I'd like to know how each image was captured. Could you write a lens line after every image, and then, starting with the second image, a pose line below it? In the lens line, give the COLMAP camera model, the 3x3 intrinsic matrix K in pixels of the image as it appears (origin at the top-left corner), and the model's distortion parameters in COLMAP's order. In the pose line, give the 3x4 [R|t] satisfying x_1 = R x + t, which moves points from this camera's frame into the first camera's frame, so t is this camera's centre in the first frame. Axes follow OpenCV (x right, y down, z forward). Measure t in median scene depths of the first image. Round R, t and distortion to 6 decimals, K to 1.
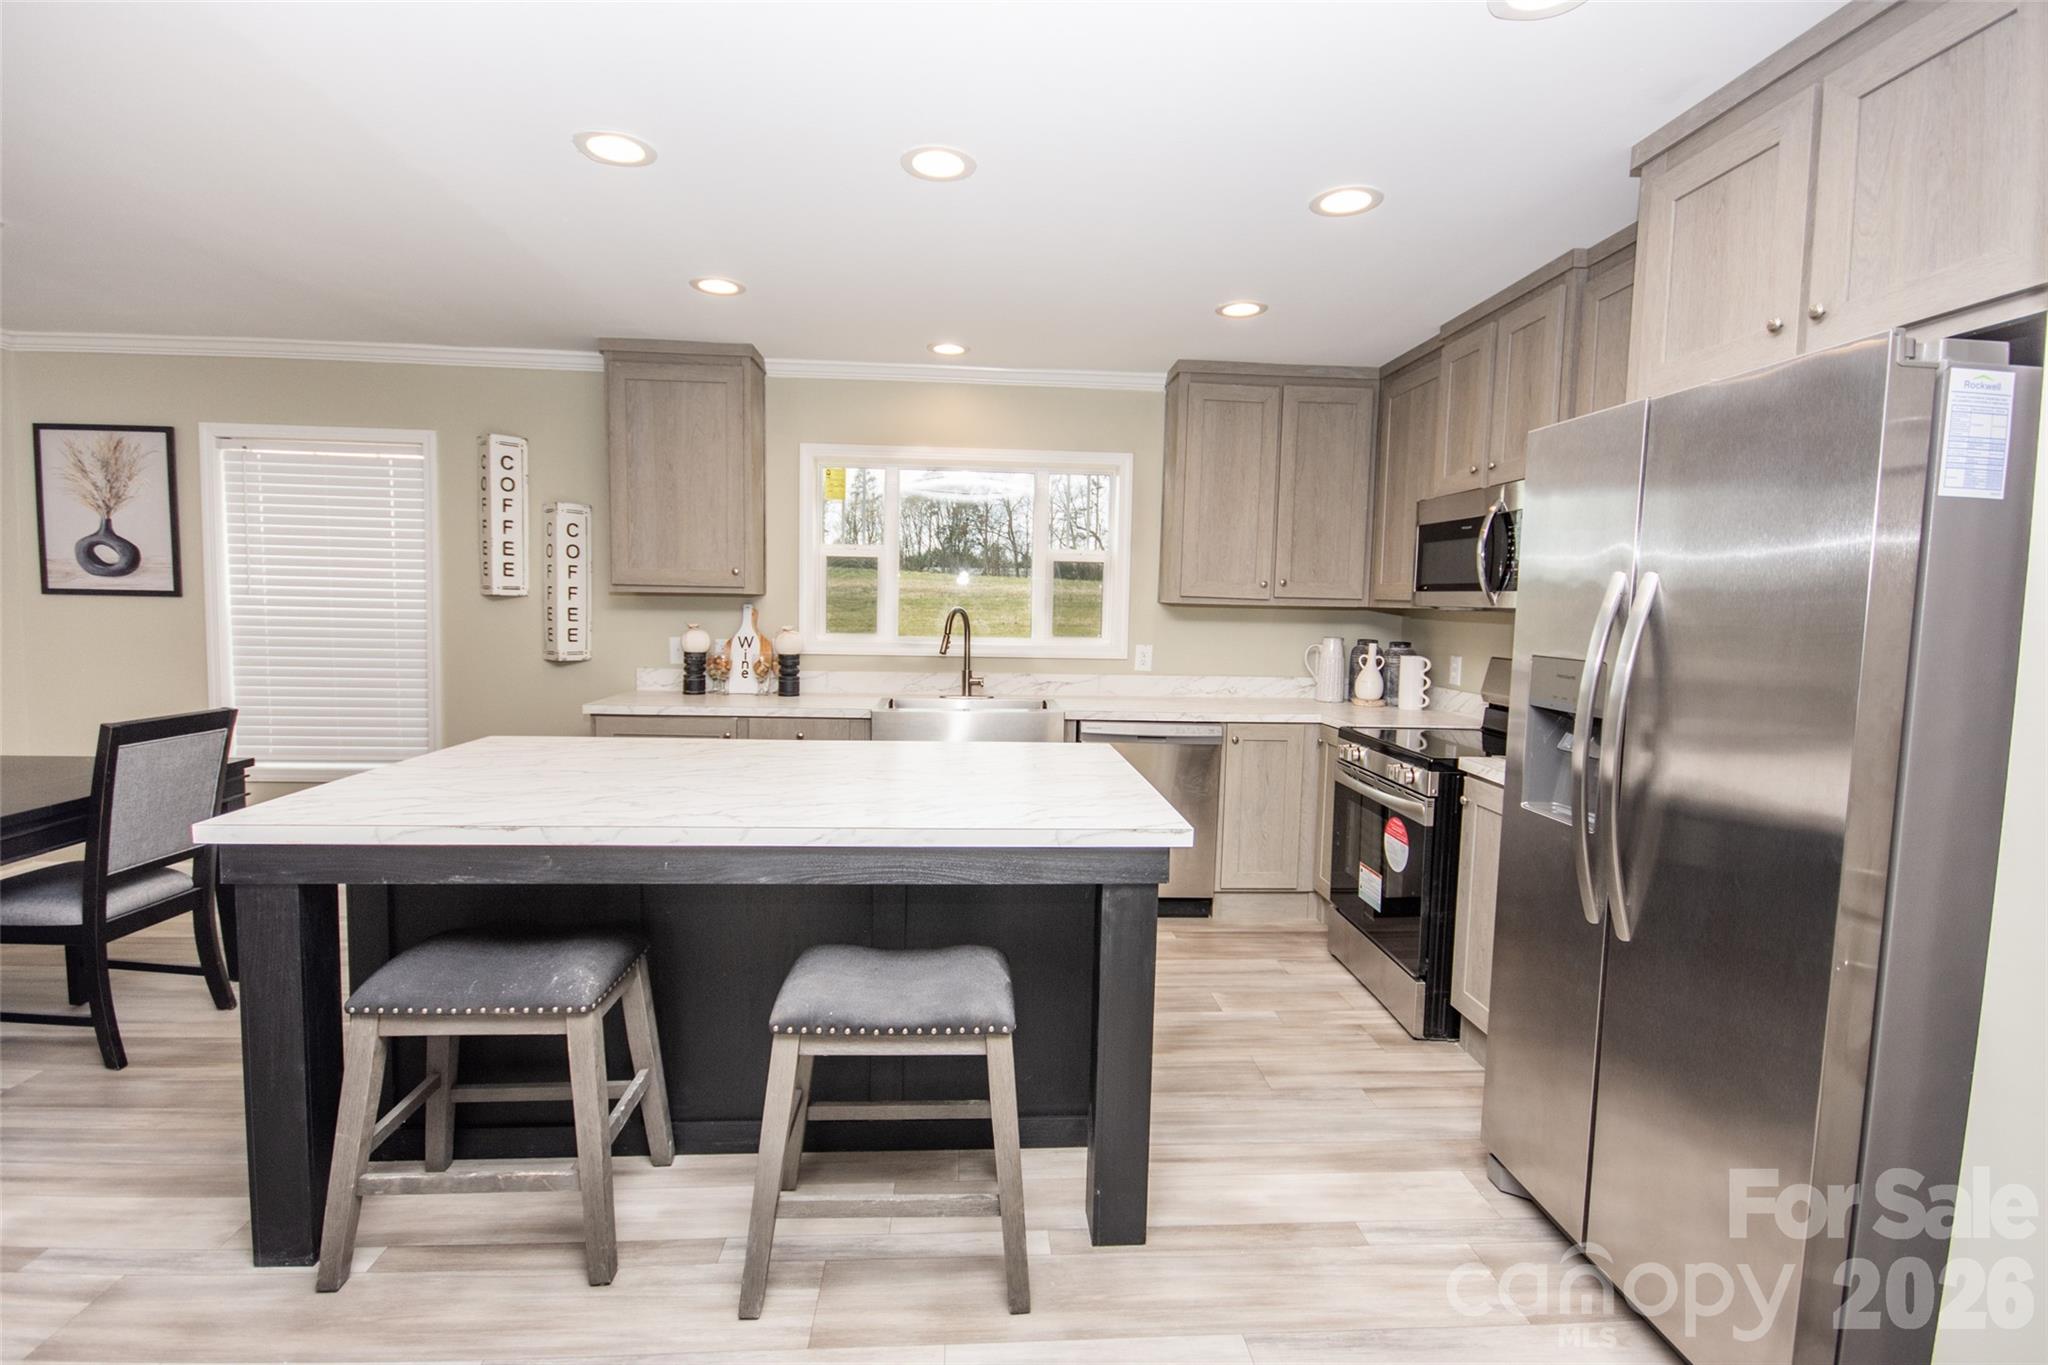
lens RADIAL K [[951.4, 0, 1018.6], [0, 951.4, 673.1], [0, 0, 1]] dist [0.022857, -0.016752]
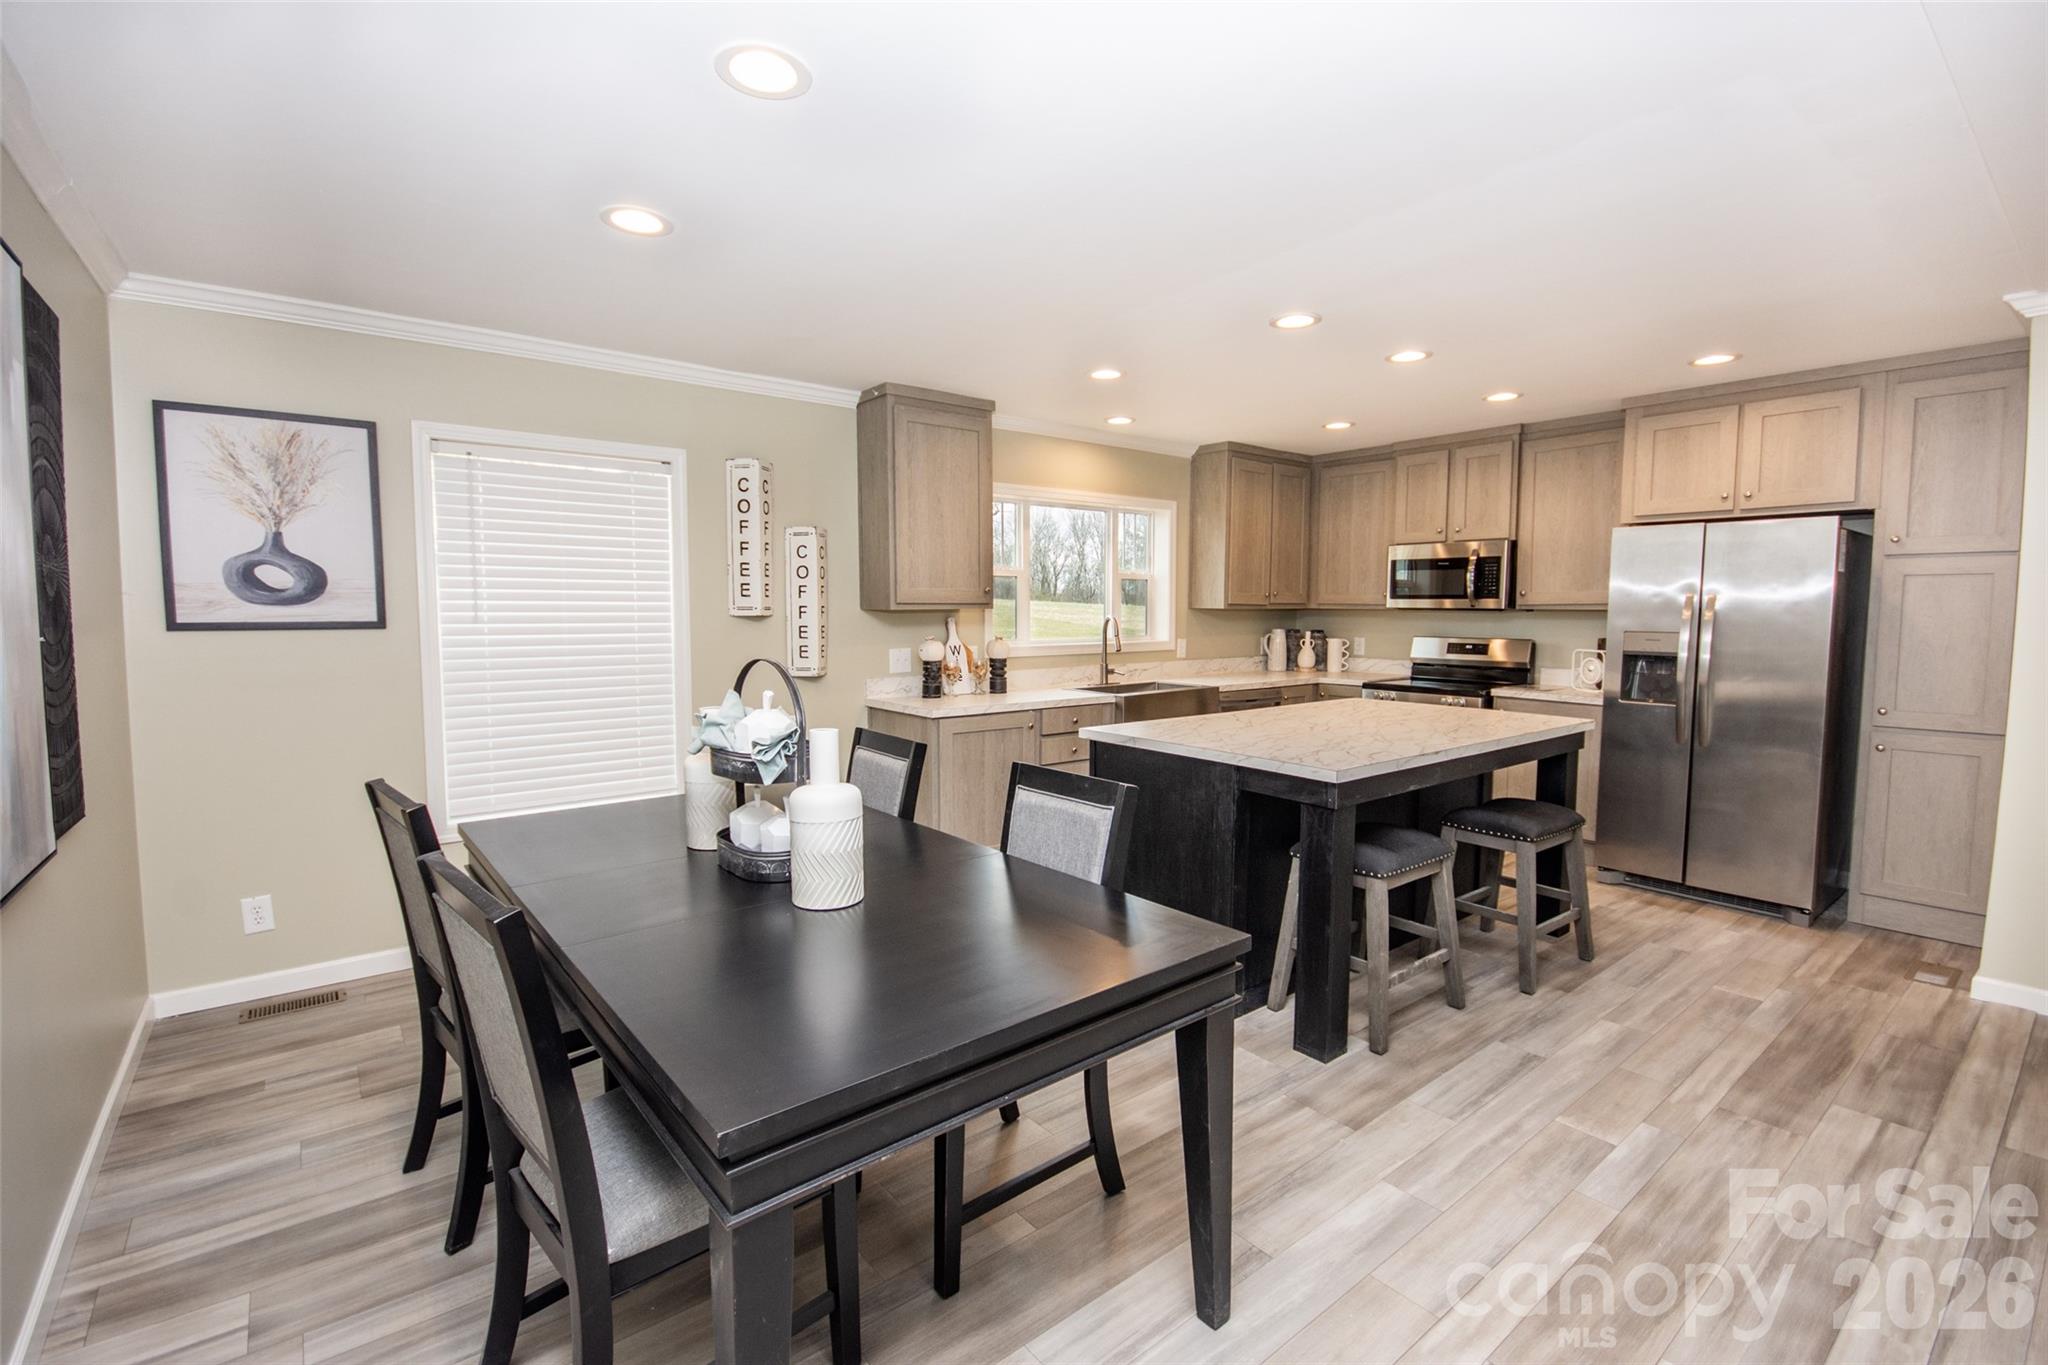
lens RADIAL K [[900.5, 0, 1024.0], [0, 900.5, 682.5], [0, 0, 1]] dist [0.001404, -0.007330]
pose [[0.816336, -0.068698, 0.573477, -0.879756], [0.061904, 0.997589, 0.031383, -0.023207], [-0.574250, 0.009881, 0.818620, 0.048468]]
